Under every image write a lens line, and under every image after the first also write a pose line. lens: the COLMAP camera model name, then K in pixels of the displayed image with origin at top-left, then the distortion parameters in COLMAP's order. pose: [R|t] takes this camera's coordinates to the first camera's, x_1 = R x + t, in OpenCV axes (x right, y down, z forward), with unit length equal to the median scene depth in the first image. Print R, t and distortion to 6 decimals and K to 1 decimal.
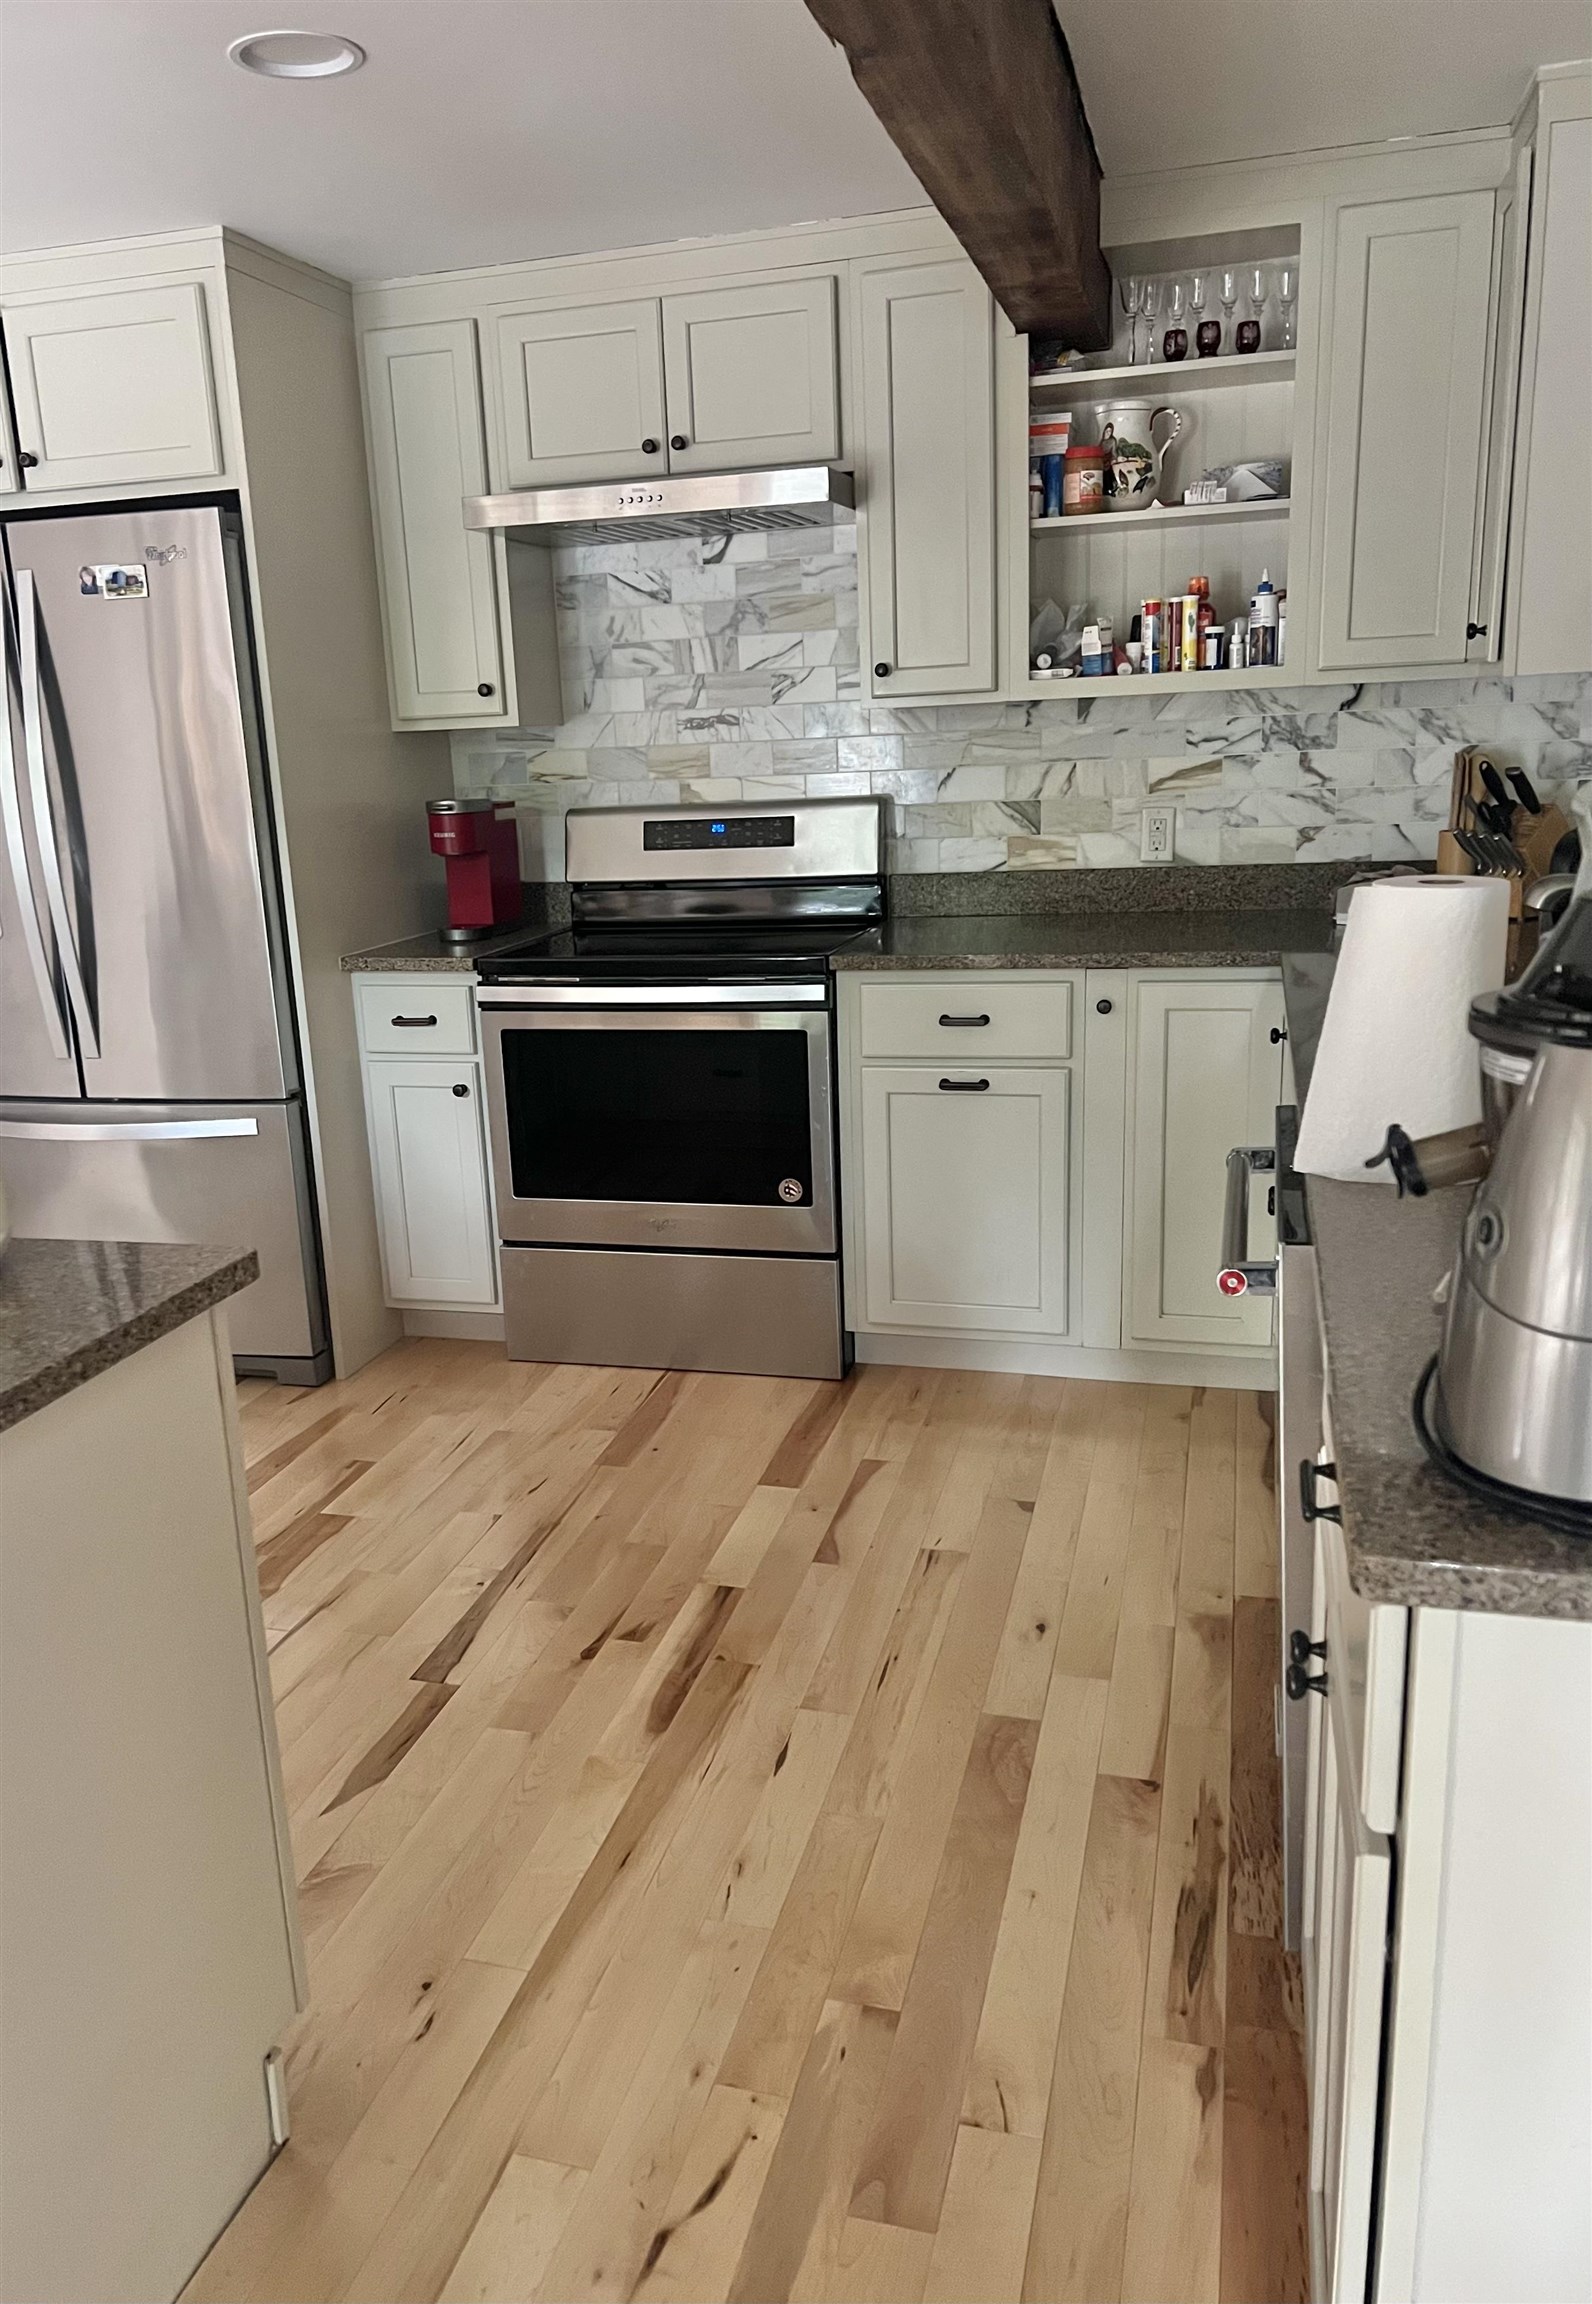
lens RADIAL K [[1776.4, 0, 793.7], [0, 1776.4, 1153.6], [0, 0, 1]] dist [-0.006701, -0.000382]
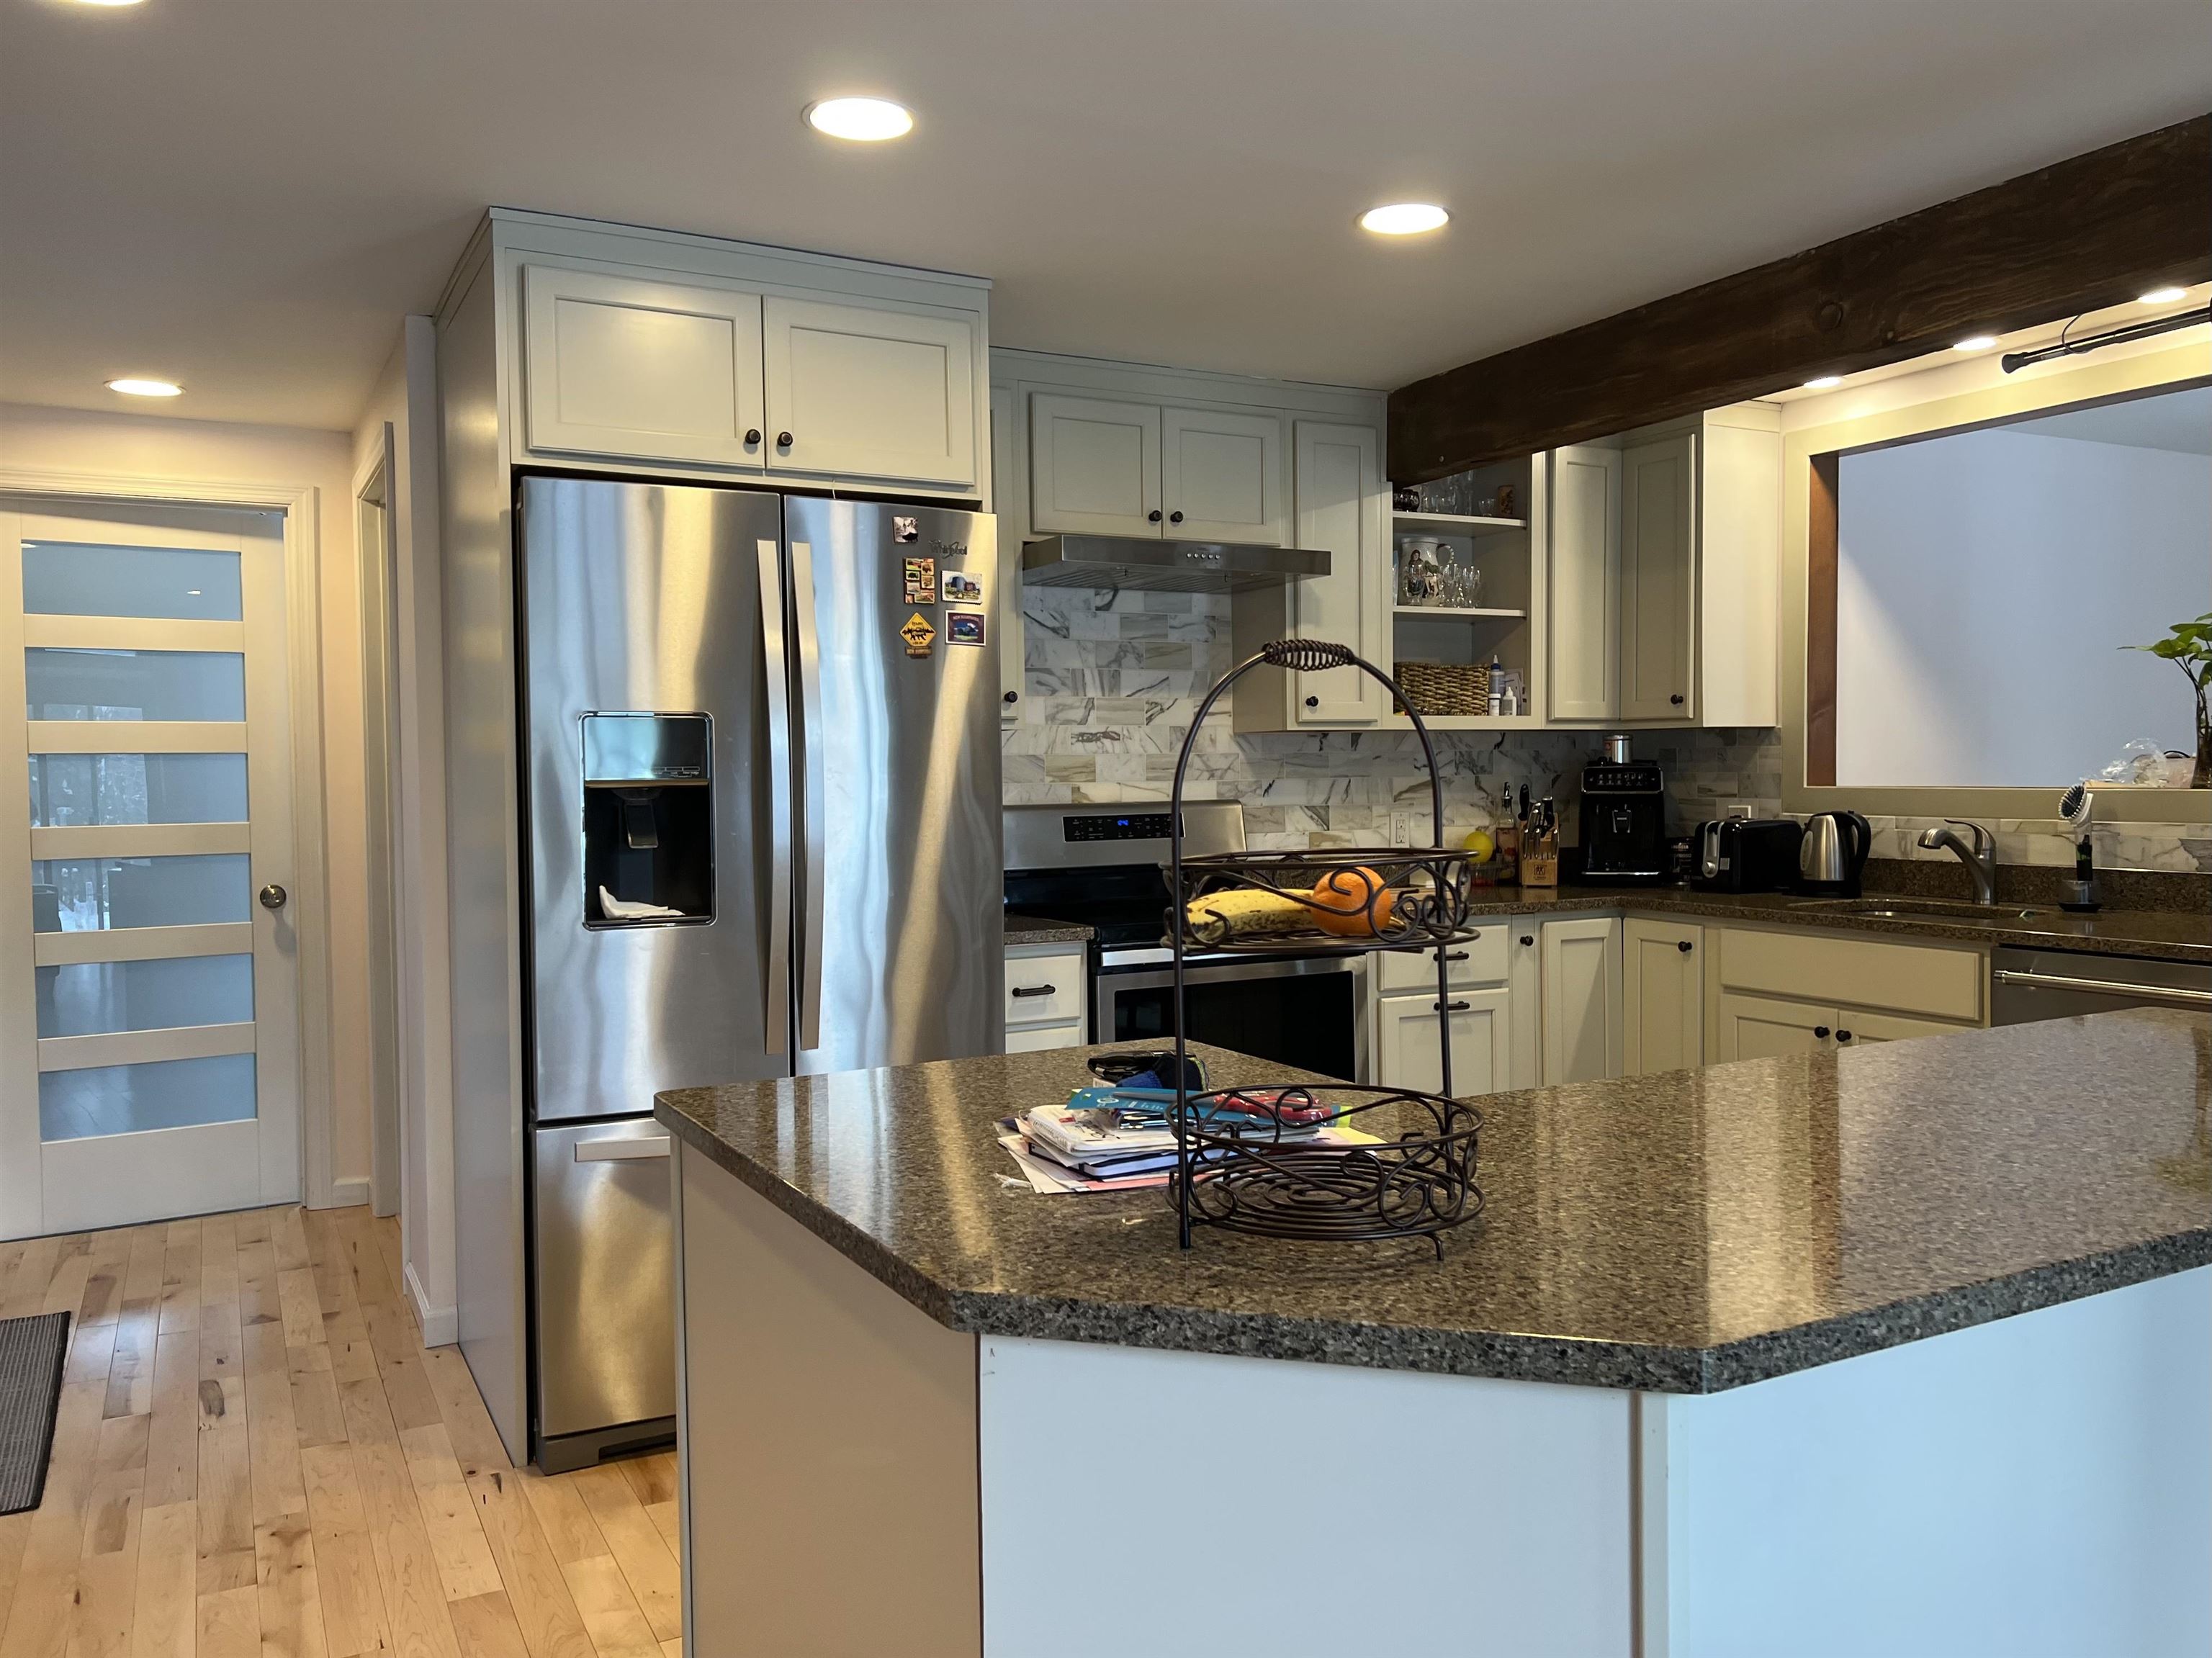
lens RADIAL K [[1682.8, 0, 1103.8], [0, 1682.8, 831.6], [0, 0, 1]] dist [0.067480, -0.059141]
pose [[0.738987, 0.009301, 0.673656, -0.822132], [0.122019, 0.981521, -0.147404, -0.011503], [-0.662578, 0.191128, 0.724196, 0.186238]]
